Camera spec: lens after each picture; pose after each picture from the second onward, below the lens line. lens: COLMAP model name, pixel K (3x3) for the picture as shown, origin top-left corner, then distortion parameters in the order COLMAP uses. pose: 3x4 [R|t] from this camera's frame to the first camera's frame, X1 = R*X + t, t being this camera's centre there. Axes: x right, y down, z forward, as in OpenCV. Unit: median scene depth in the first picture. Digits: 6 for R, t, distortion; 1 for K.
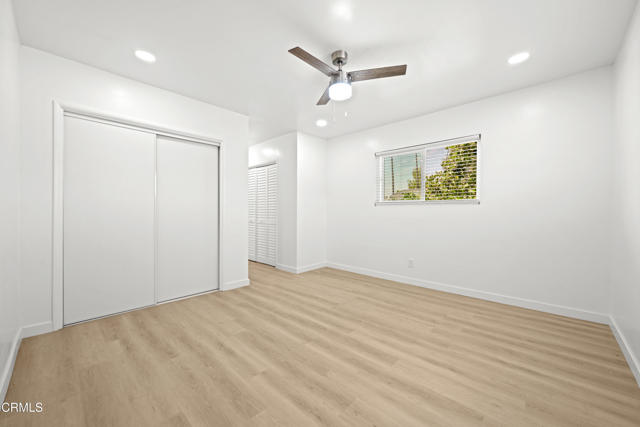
lens RADIAL K [[249.6, 0, 320.0], [0, 249.6, 213.5], [0, 0, 1]] dist [0.000850, -0.000057]
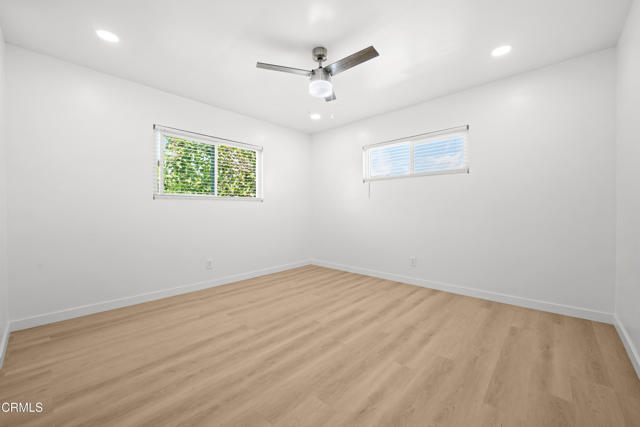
lens RADIAL K [[255.5, 0, 320.6], [0, 255.5, 213.2], [0, 0, 1]] dist [0.001461, 0.000249]
pose [[-0.015926, -0.017340, 0.999723, -0.873534], [0.007380, 0.999820, 0.017459, -0.001312], [-0.999846, 0.007656, -0.015795, 0.928839]]
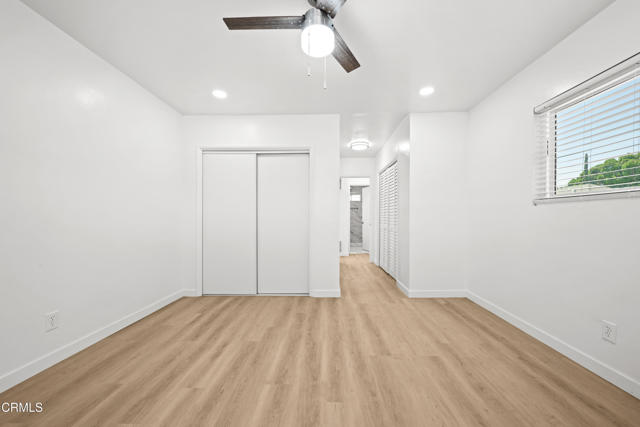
lens RADIAL K [[251.9, 0, 320.1], [0, 251.9, 219.6], [0, 0, 1]] dist [0.000802, 0.000027]
pose [[0.667977, -0.000735, -0.744182, 0.544860], [0.000899, 1.000000, -0.000181, 0.001323], [0.744182, -0.000548, 0.667977, 0.496096]]
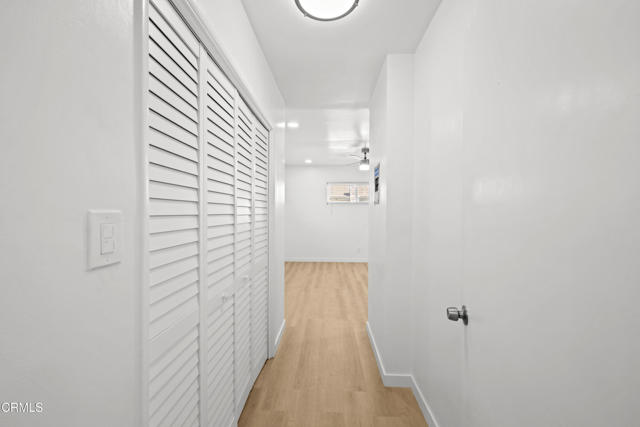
lens RADIAL K [[249.6, 0, 320.0], [0, 249.6, 213.5], [0, 0, 1]] dist [0.000850, -0.000057]
pose [[-0.660088, -0.013584, 0.751065, -1.144049], [-0.006496, 0.999902, 0.012375, -0.110617], [-0.751160, 0.003289, -0.660112, 2.440640]]
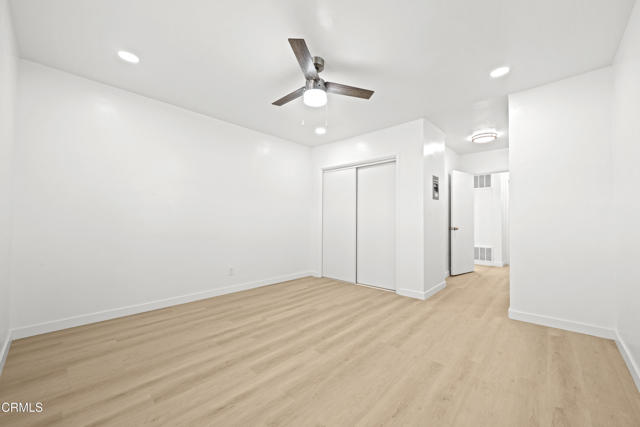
lens RADIAL K [[249.6, 0, 320.0], [0, 249.6, 213.5], [0, 0, 1]] dist [0.000850, -0.000057]
pose [[0.010302, -0.030969, -0.999467, 0.968219], [-0.007646, 0.999489, -0.031049, 0.001875], [0.999918, 0.007962, 0.010060, 0.922976]]
